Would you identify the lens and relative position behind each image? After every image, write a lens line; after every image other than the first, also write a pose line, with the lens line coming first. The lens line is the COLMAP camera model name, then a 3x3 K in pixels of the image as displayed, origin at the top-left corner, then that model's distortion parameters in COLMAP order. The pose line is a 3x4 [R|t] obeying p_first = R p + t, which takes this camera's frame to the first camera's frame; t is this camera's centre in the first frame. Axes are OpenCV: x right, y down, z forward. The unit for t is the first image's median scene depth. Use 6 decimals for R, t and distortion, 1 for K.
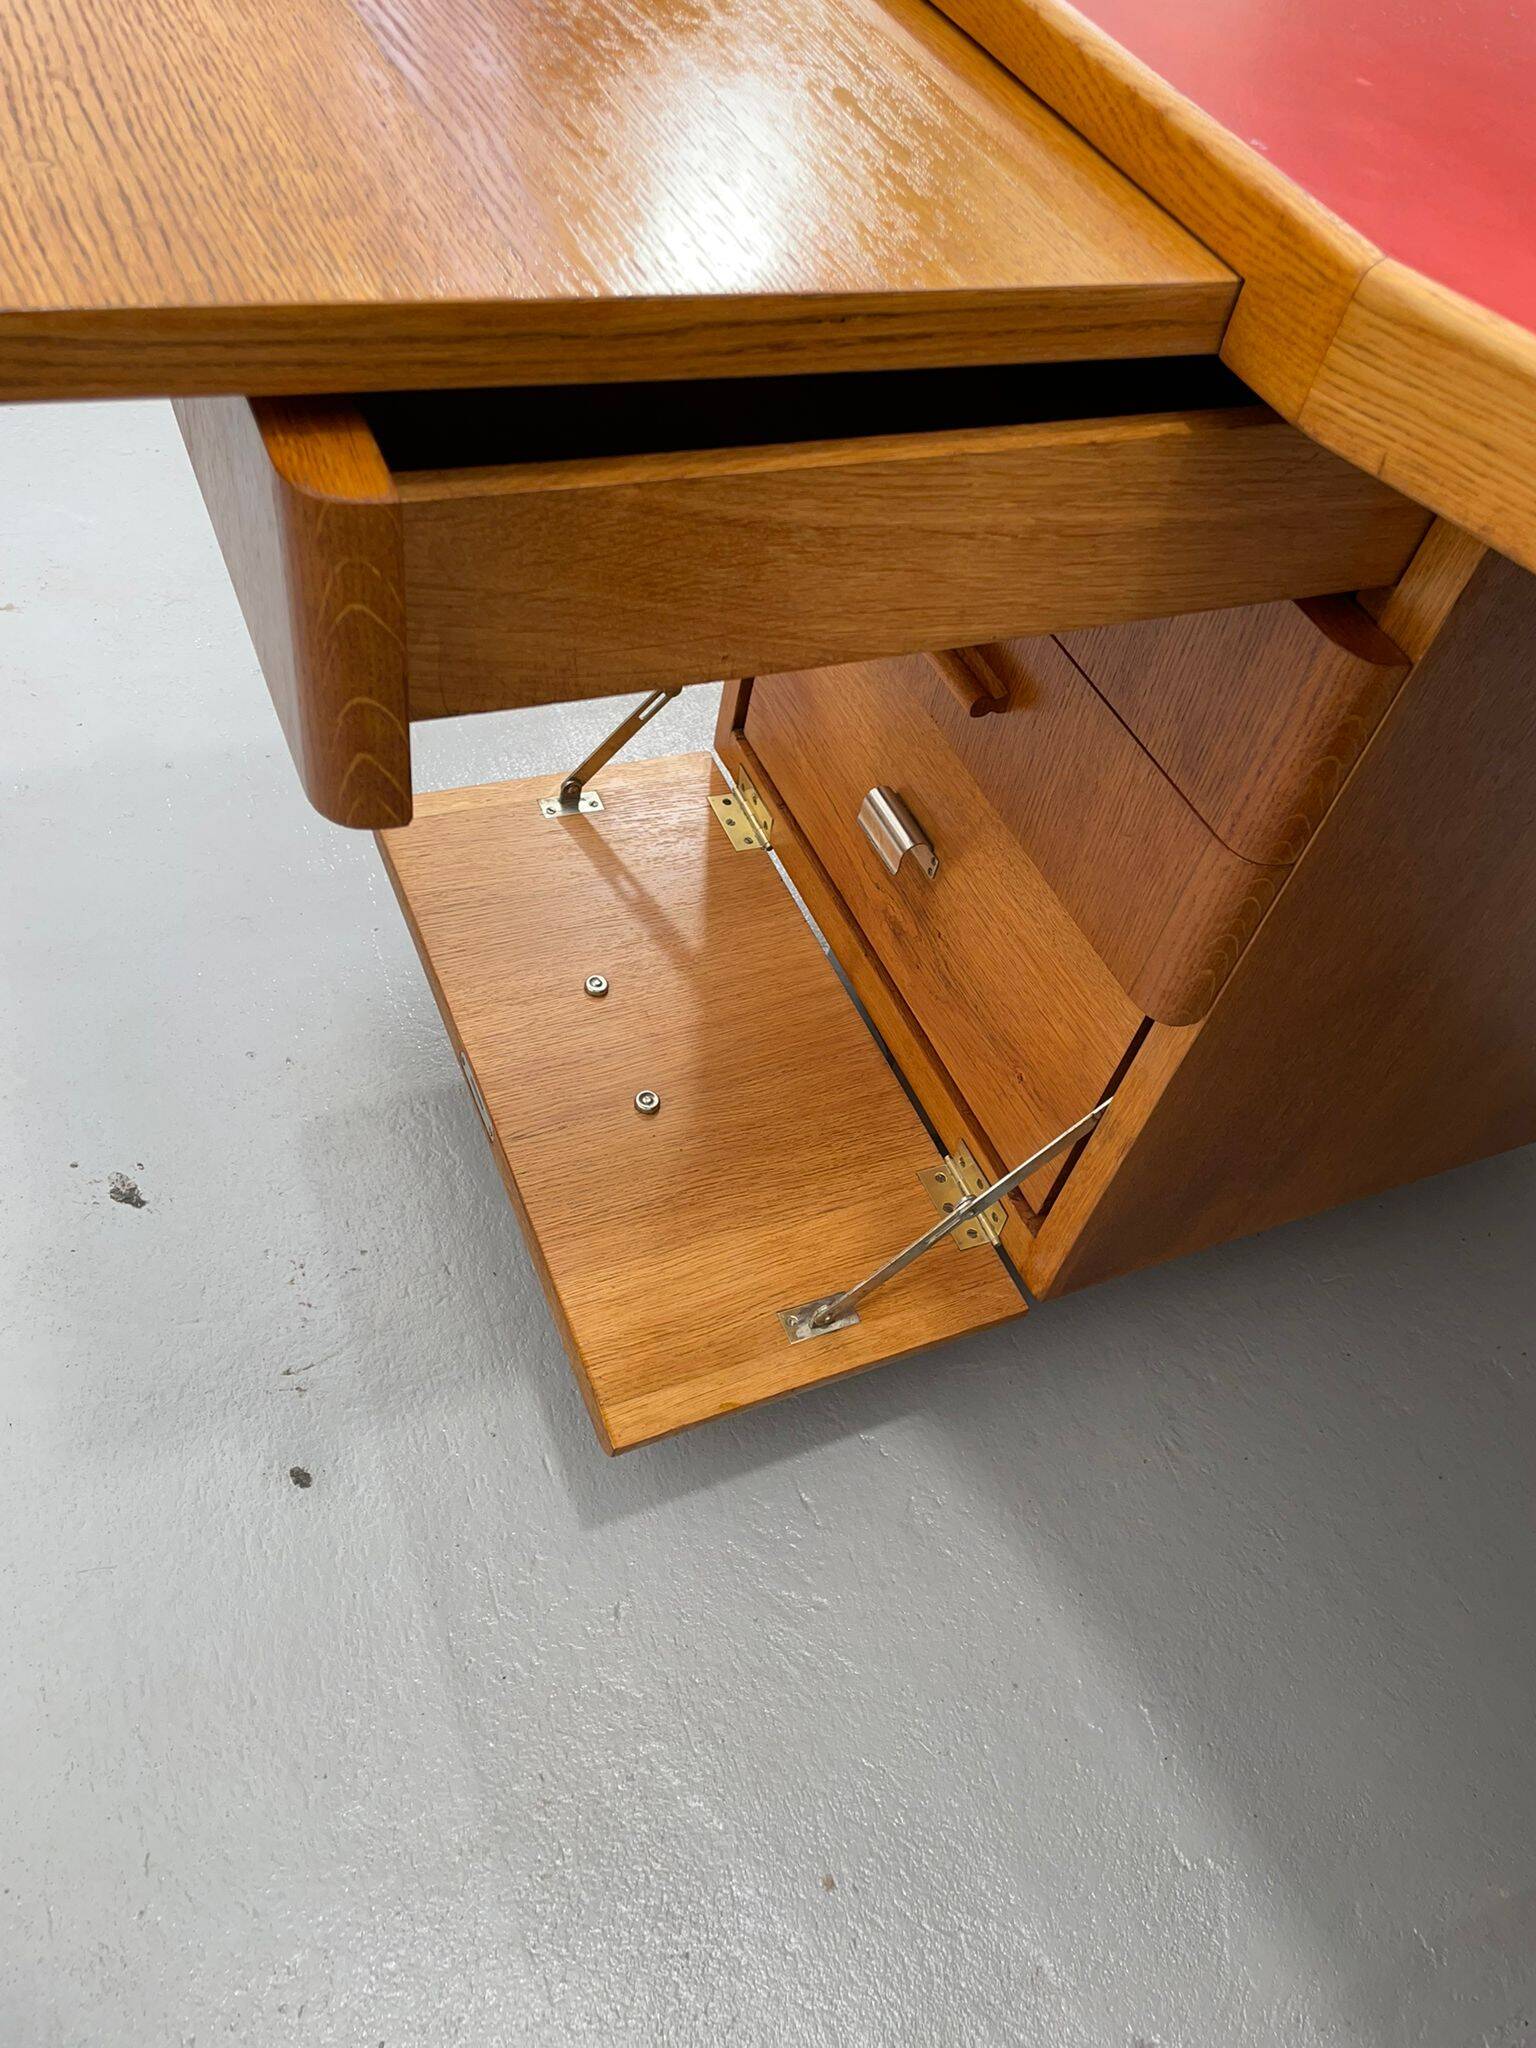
lens RADIAL K [[1570.1, 0, 799.4], [0, 1570.1, 1009.5], [0, 0, 1]] dist [0.079780, -0.117158]
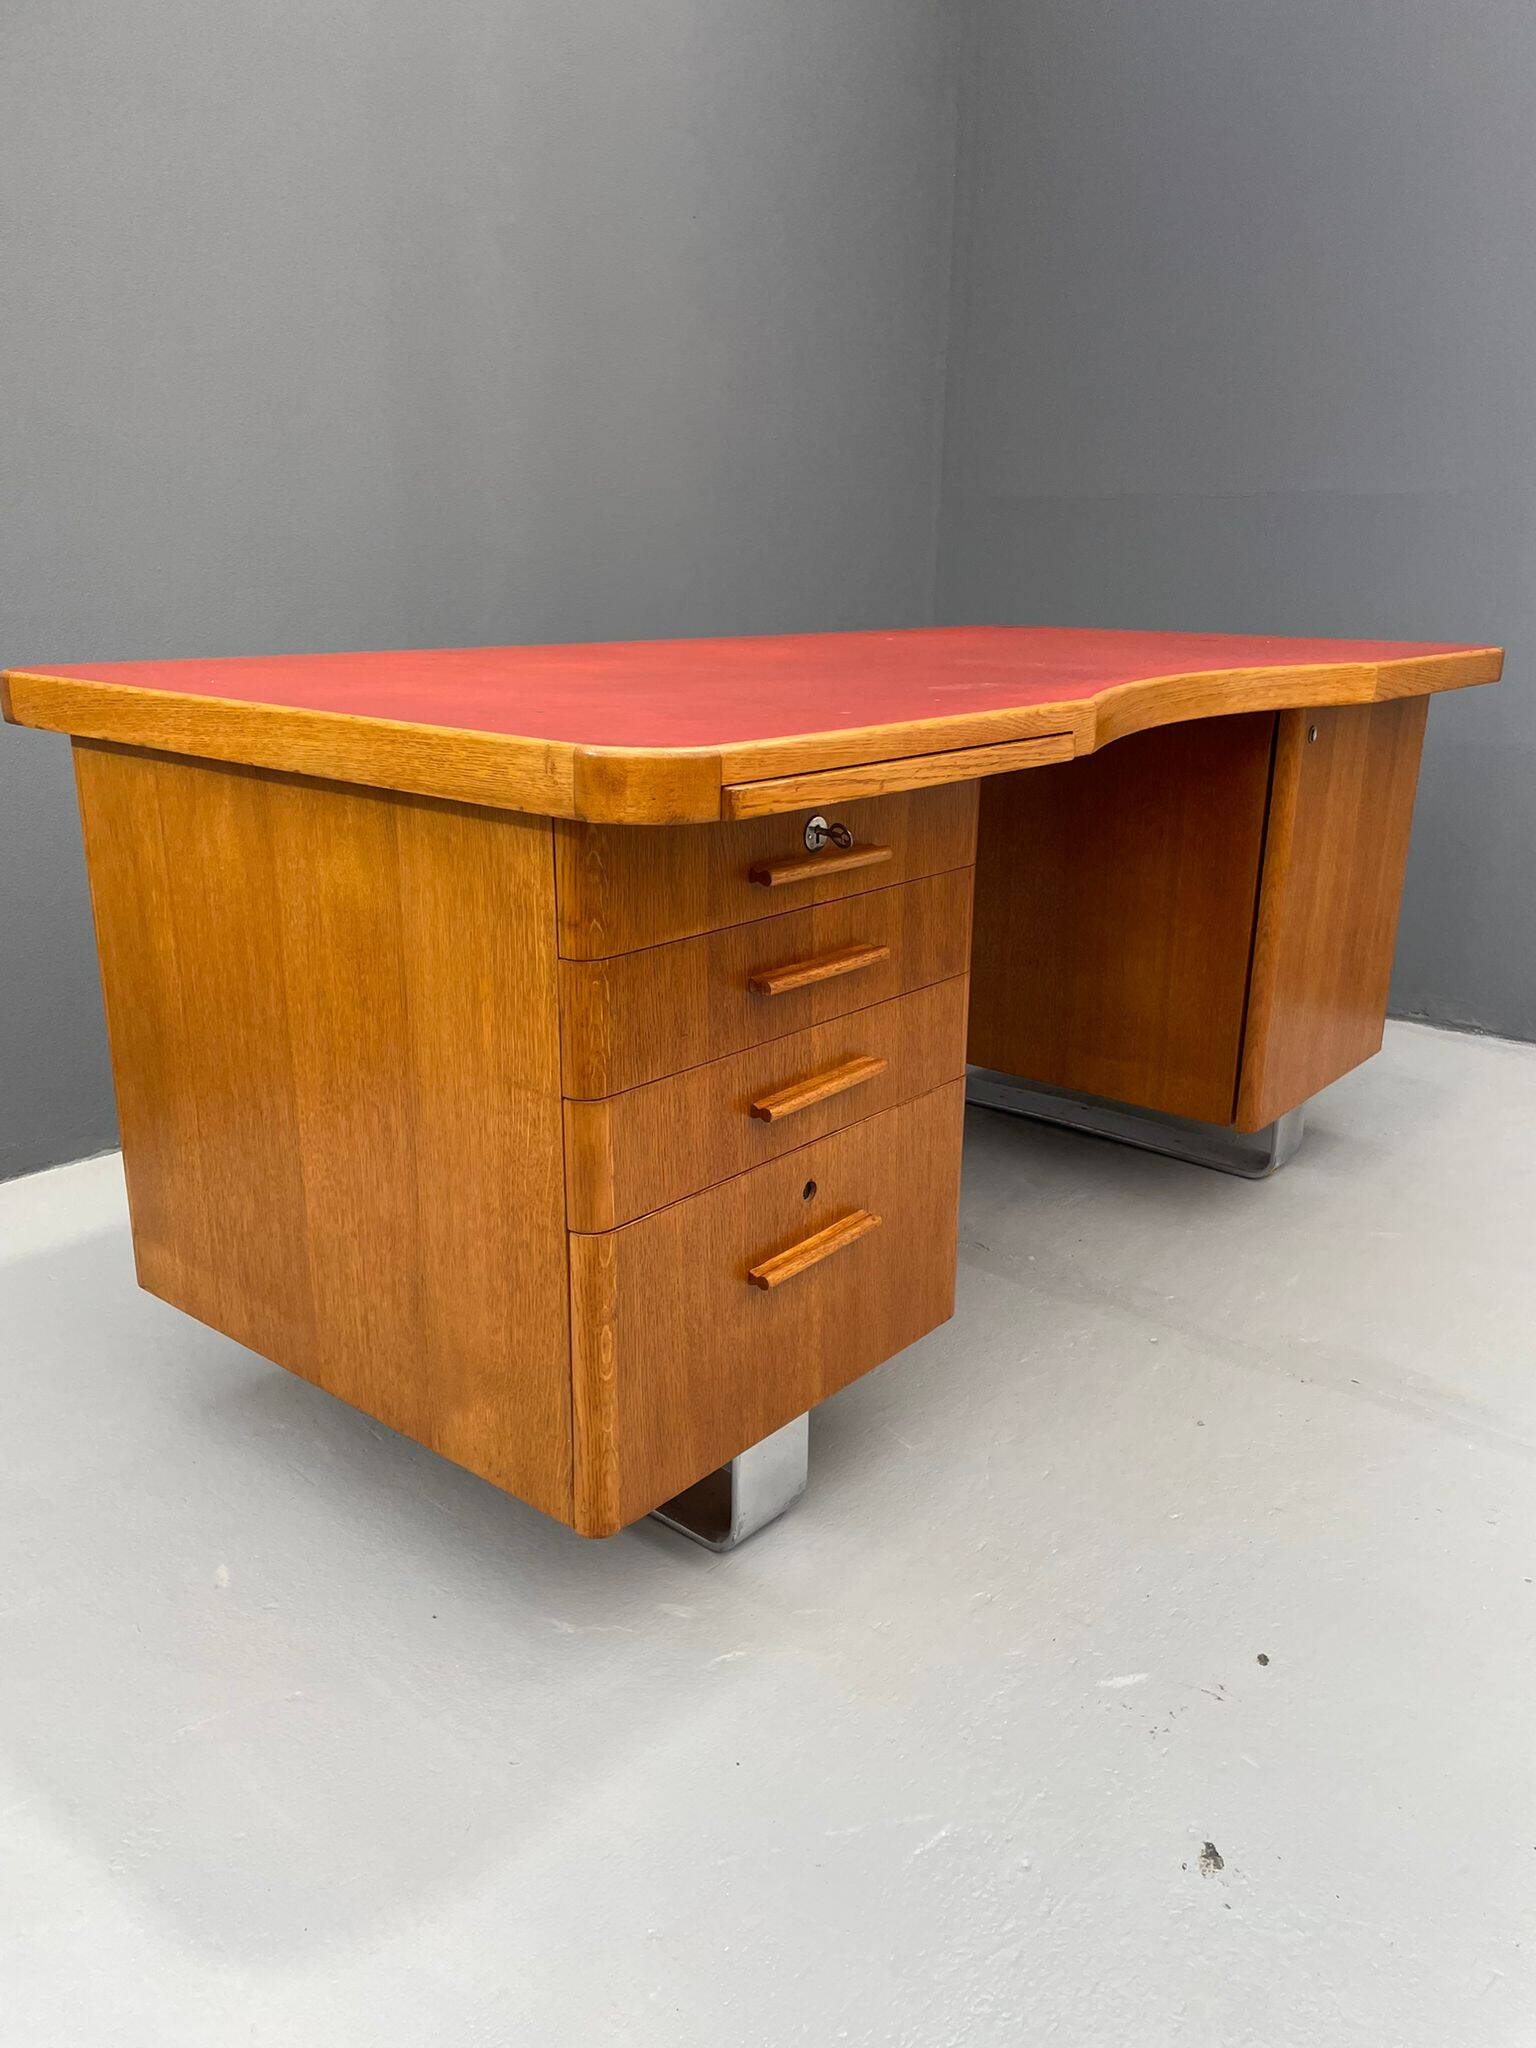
lens RADIAL K [[1570.1, 0, 794.3], [0, 1570.1, 1040.4], [0, 0, 1]] dist [0.079780, -0.117158]
pose [[-0.435274, -0.442111, 0.784267, -1.075487], [0.613926, 0.491406, 0.617751, -1.201038], [-0.658508, 0.750372, 0.057527, 0.826492]]
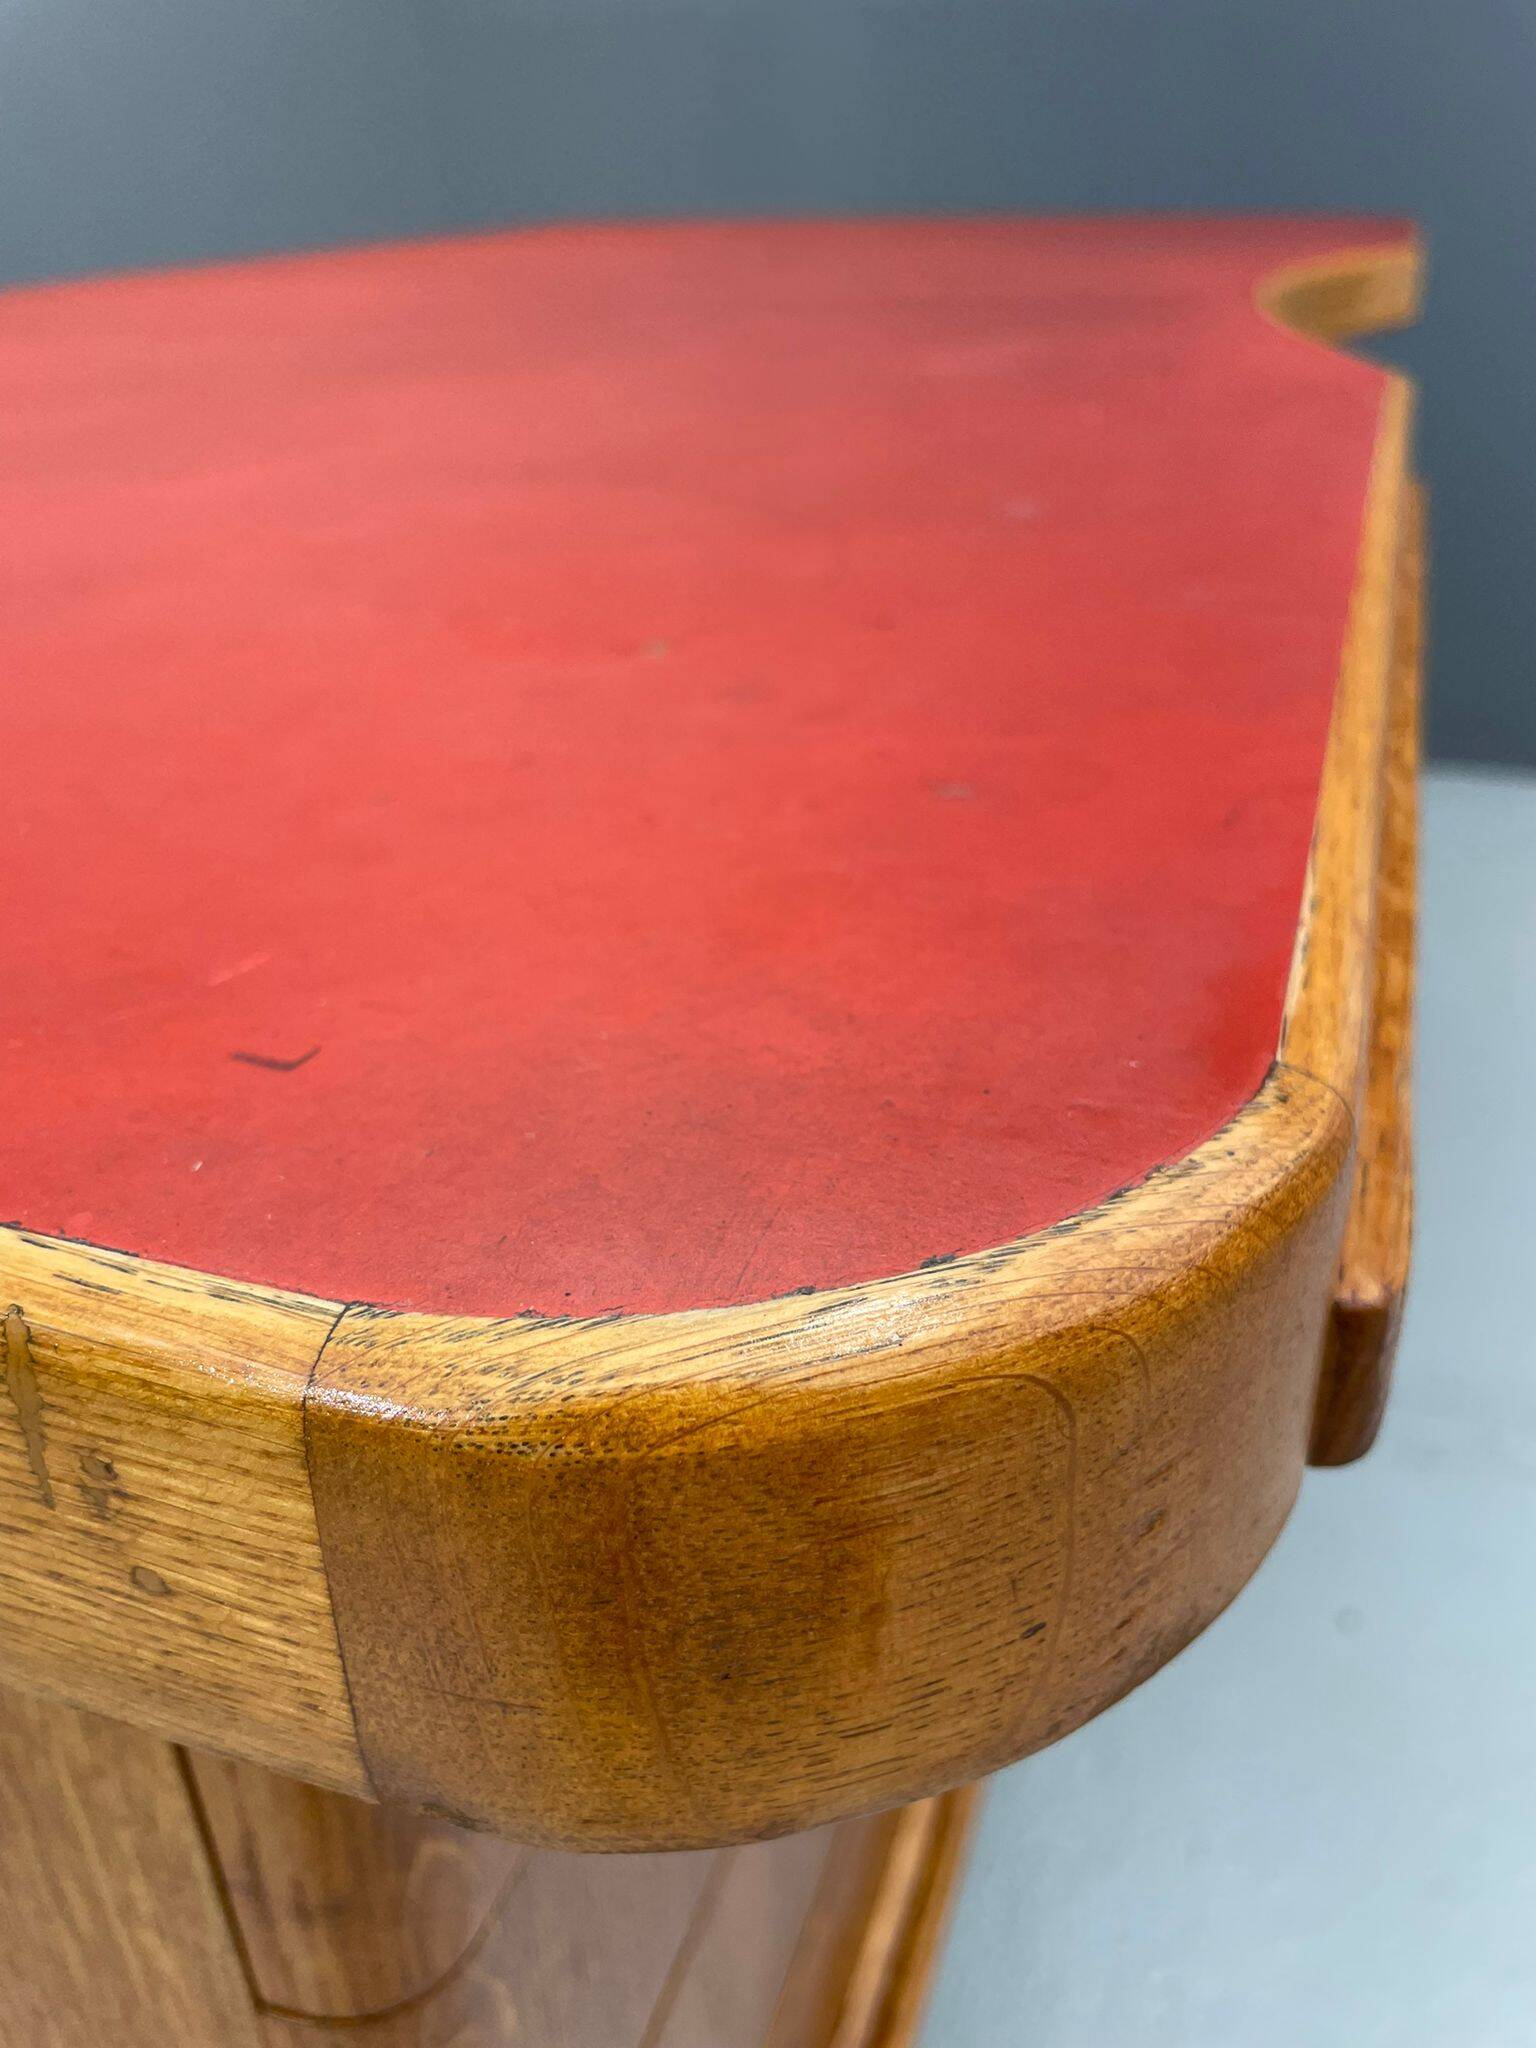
lens RADIAL K [[1570.1, 0, 756.0], [0, 1570.1, 1020.3], [0, 0, 1]] dist [0.079780, -0.117158]
pose [[-0.713605, -0.467834, 0.521439, -0.095827], [0.450558, 0.263467, 0.852985, -0.796549], [-0.536437, 0.843633, 0.022775, 0.791338]]
